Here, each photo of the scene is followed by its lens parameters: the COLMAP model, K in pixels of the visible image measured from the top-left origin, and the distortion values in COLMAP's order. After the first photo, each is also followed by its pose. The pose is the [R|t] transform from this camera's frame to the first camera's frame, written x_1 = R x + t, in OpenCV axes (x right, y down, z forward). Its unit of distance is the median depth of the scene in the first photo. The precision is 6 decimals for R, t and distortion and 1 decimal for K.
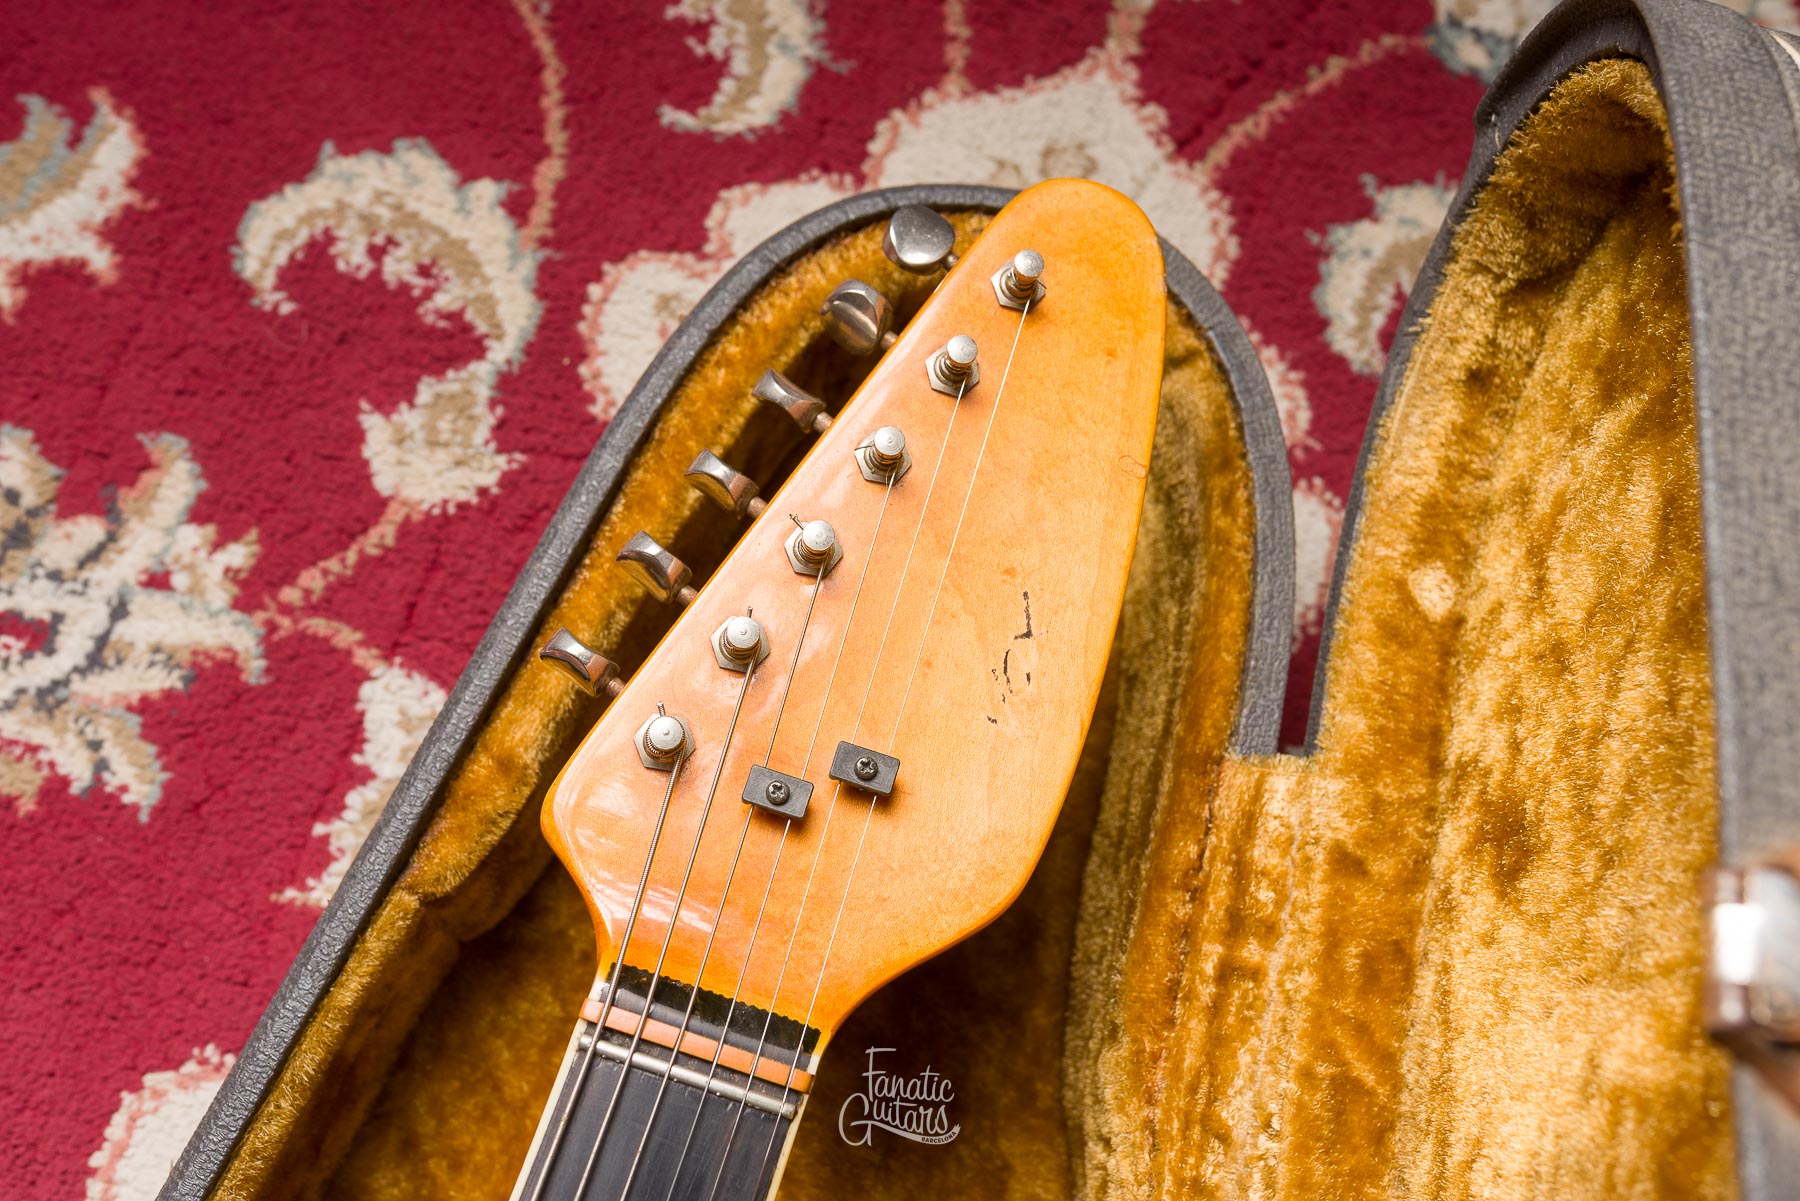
lens RADIAL K [[1788.2, 0, 900.0], [0, 1788.2, 600.5], [0, 0, 1]] dist [-0.000991, 0.004058]
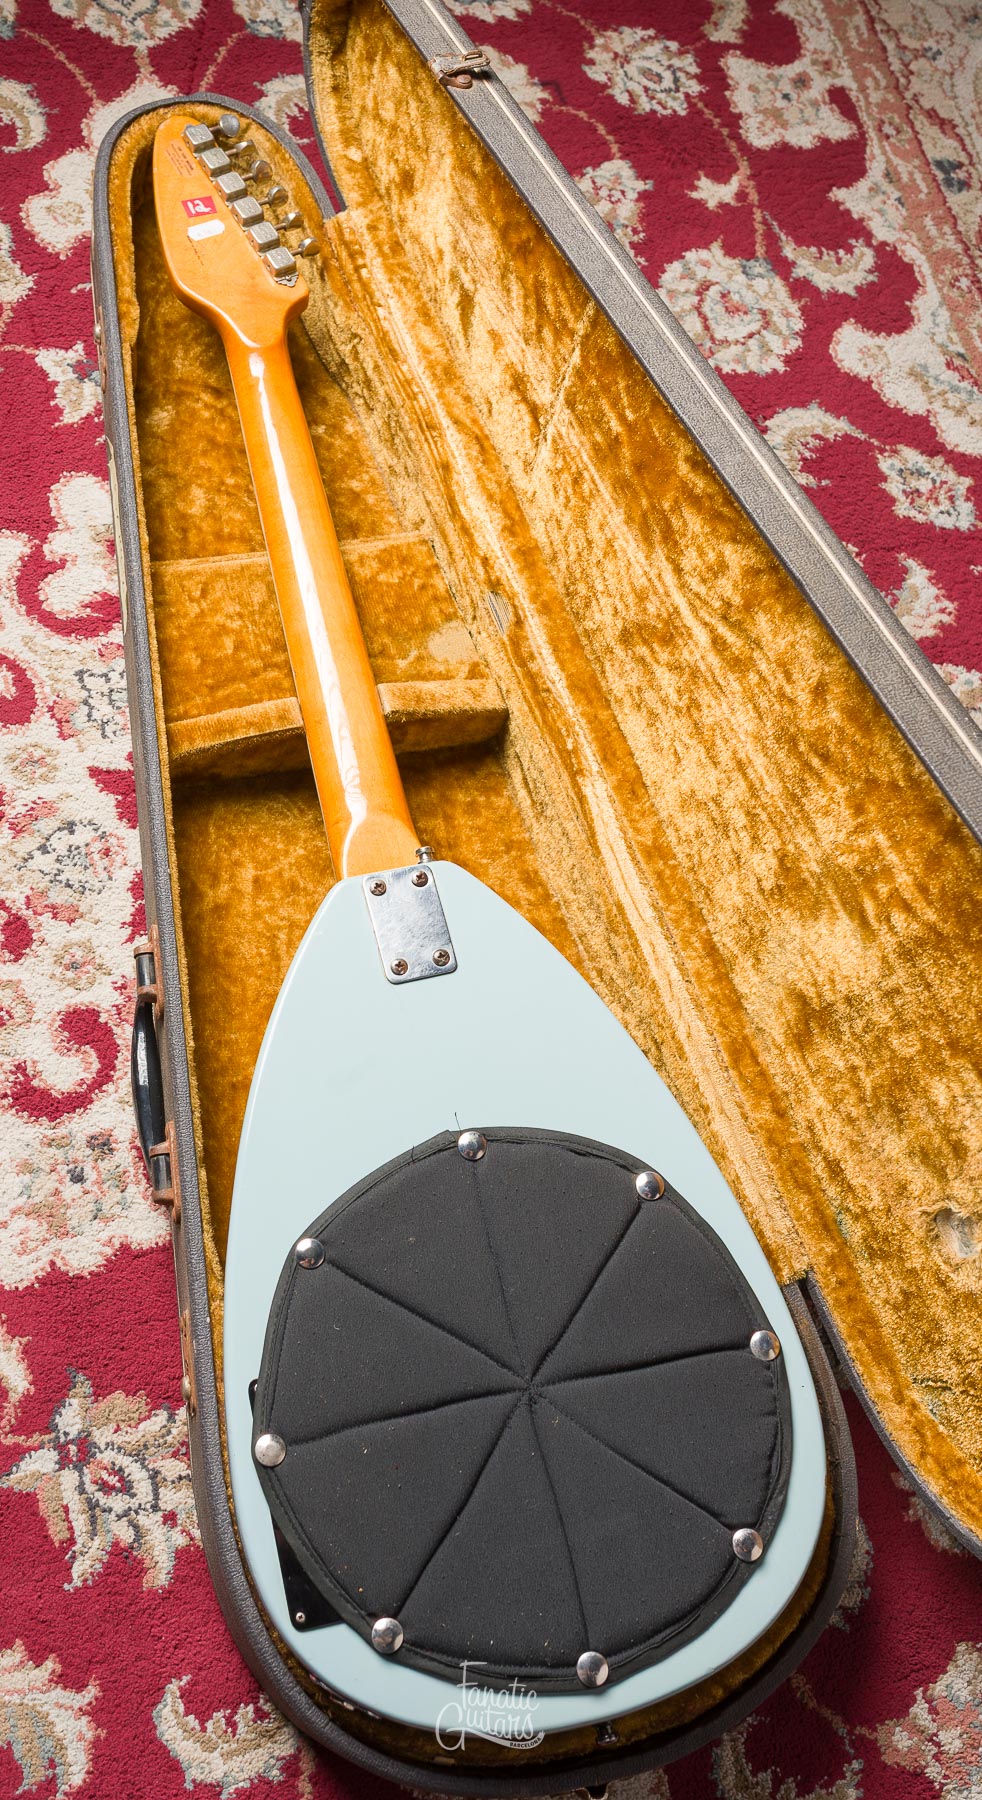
lens RADIAL K [[1729.9, 0, 427.5], [0, 1729.9, 897.2], [0, 0, 1]] dist [-0.003324, 0.000758]
pose [[0.829519, -0.472120, 0.298330, -0.957704], [0.467635, 0.879213, 0.091114, 0.789393], [-0.305312, 0.063929, 0.950104, -1.584468]]
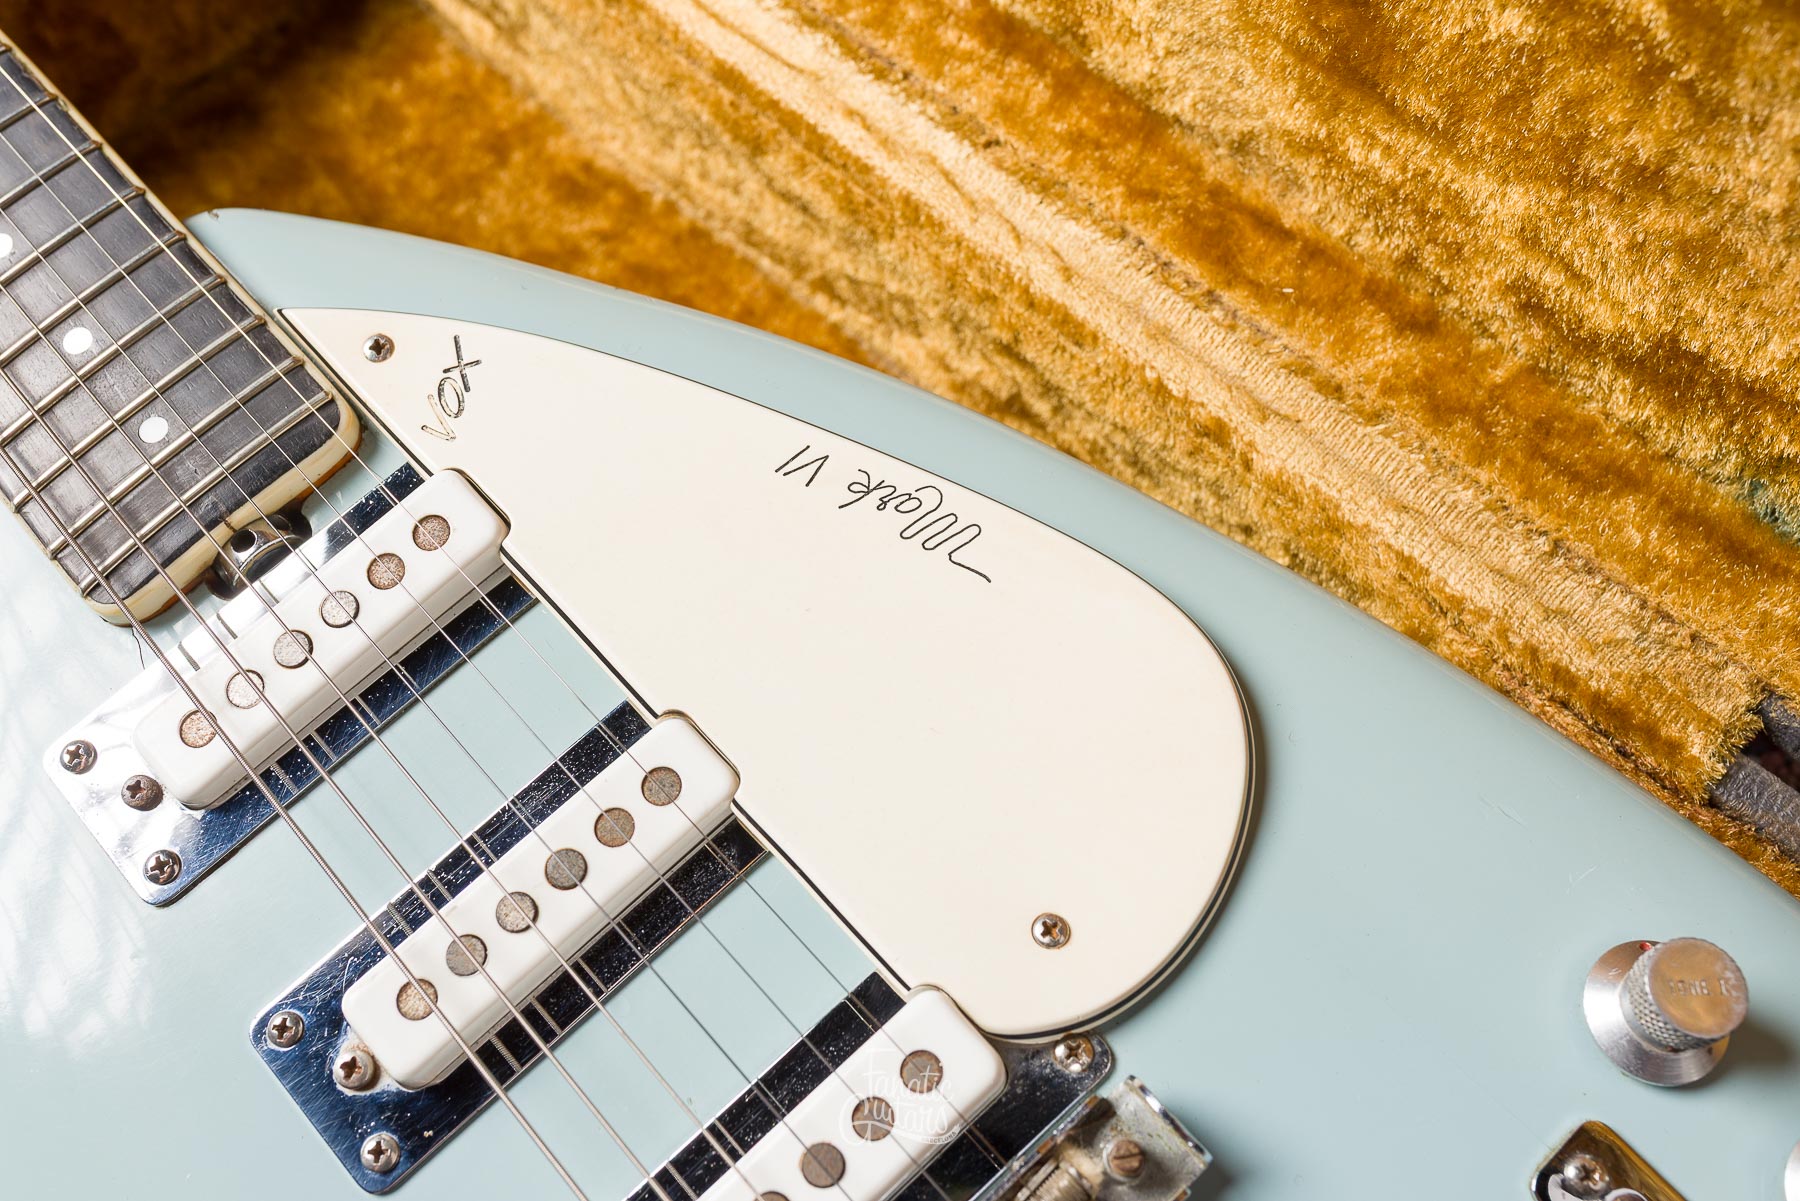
lens RADIAL K [[1811.0, 0, 900.0], [0, 1811.0, 600.5], [0, 0, 1]] dist [-0.002111, 0.002489]
pose [[0.486234, -0.848141, 0.210318, -0.431180], [0.858805, 0.508266, 0.064194, 1.253755], [-0.161342, 0.149409, 0.975523, -0.323448]]
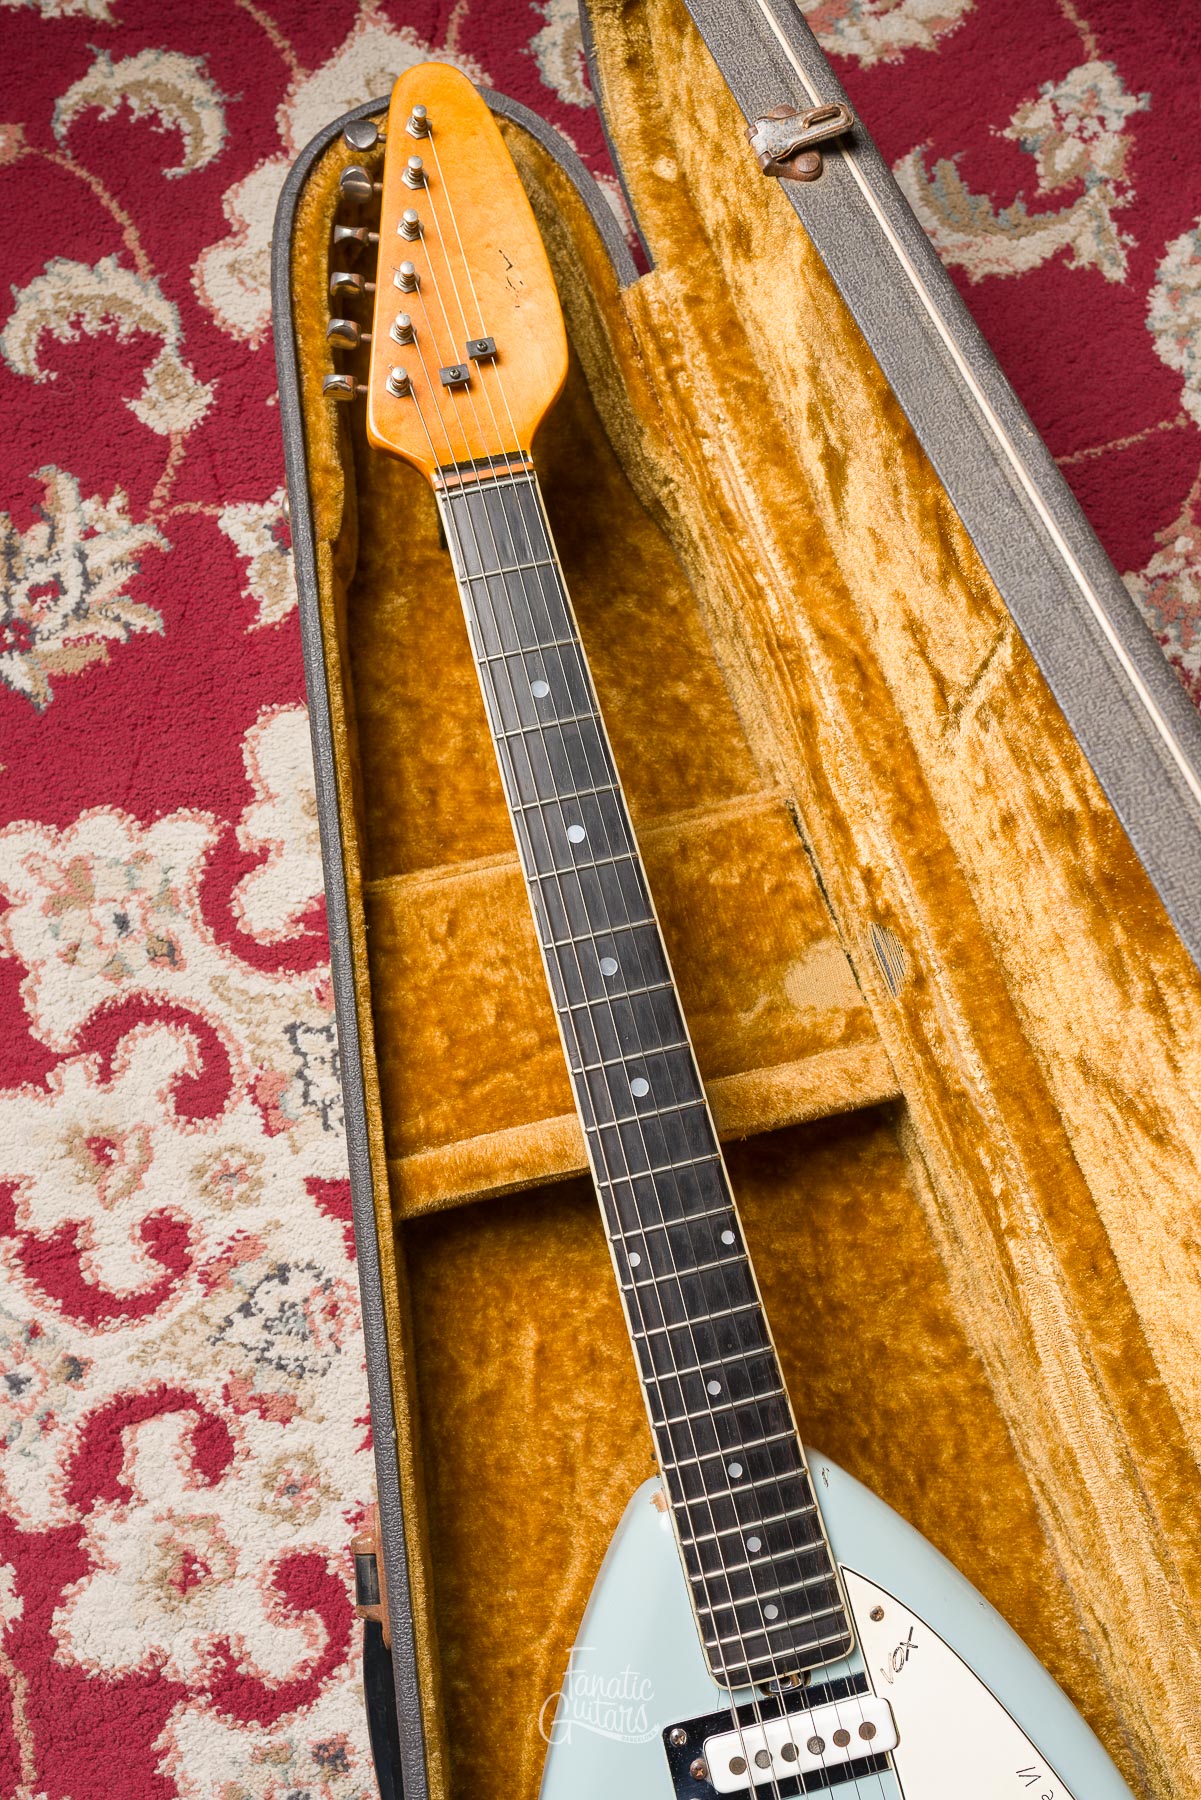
lens RADIAL K [[1739.4, 0, 600.5], [0, 1739.4, 900.0], [0, 0, 1]] dist [0.002554, -0.008487]
pose [[0.847293, -0.528522, 0.052528, -0.261912], [0.511898, 0.838986, 0.184562, 0.244163], [-0.141615, -0.129489, 0.981416, -0.883241]]
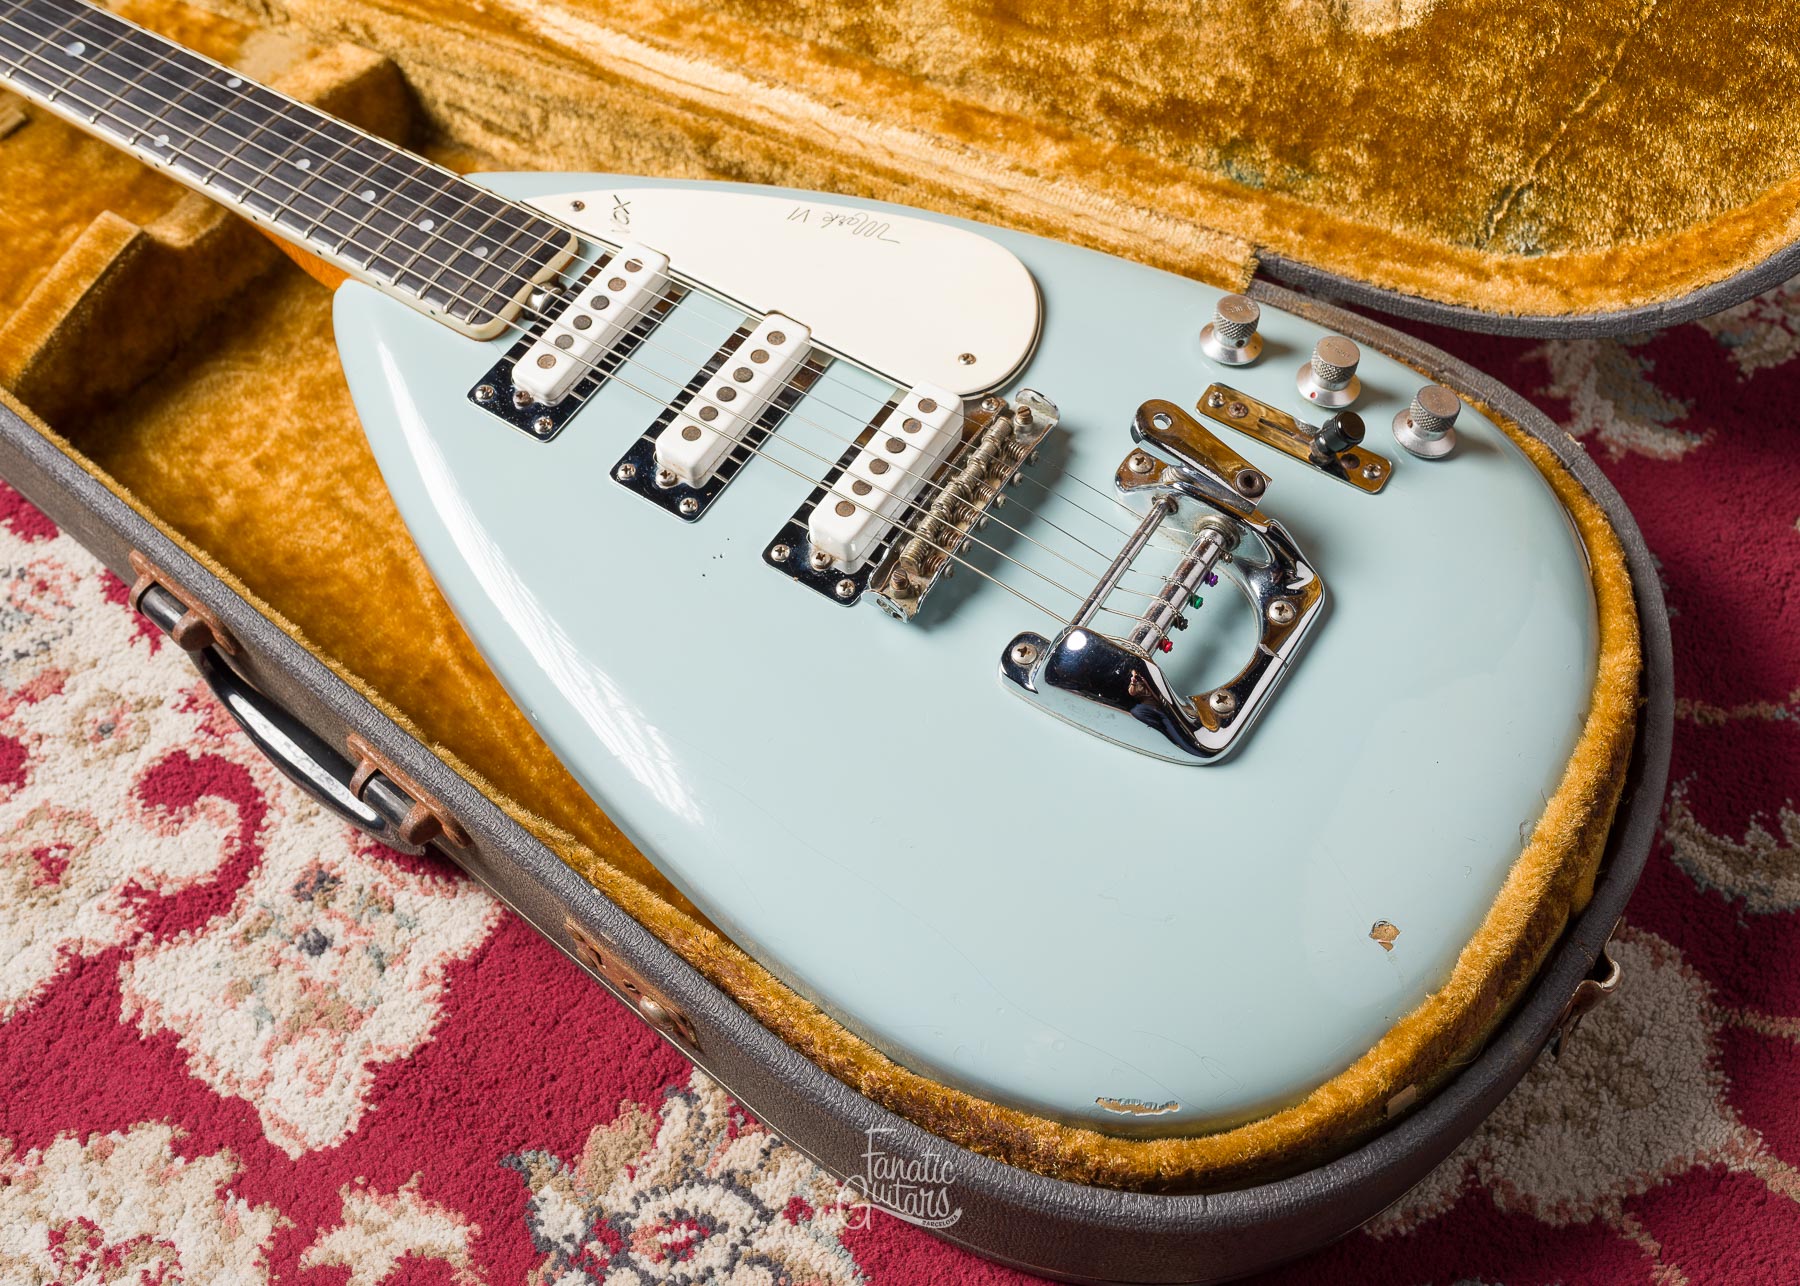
lens RADIAL K [[1863.2, 0, 965.8], [0, 1863.2, 644.2], [0, 0, 1]] dist [-0.003092, 0.003573]
pose [[0.236590, -0.863943, 0.444553, -1.151707], [0.933459, 0.329067, 0.142724, 1.264183], [-0.269593, 0.381205, 0.884309, -0.848290]]
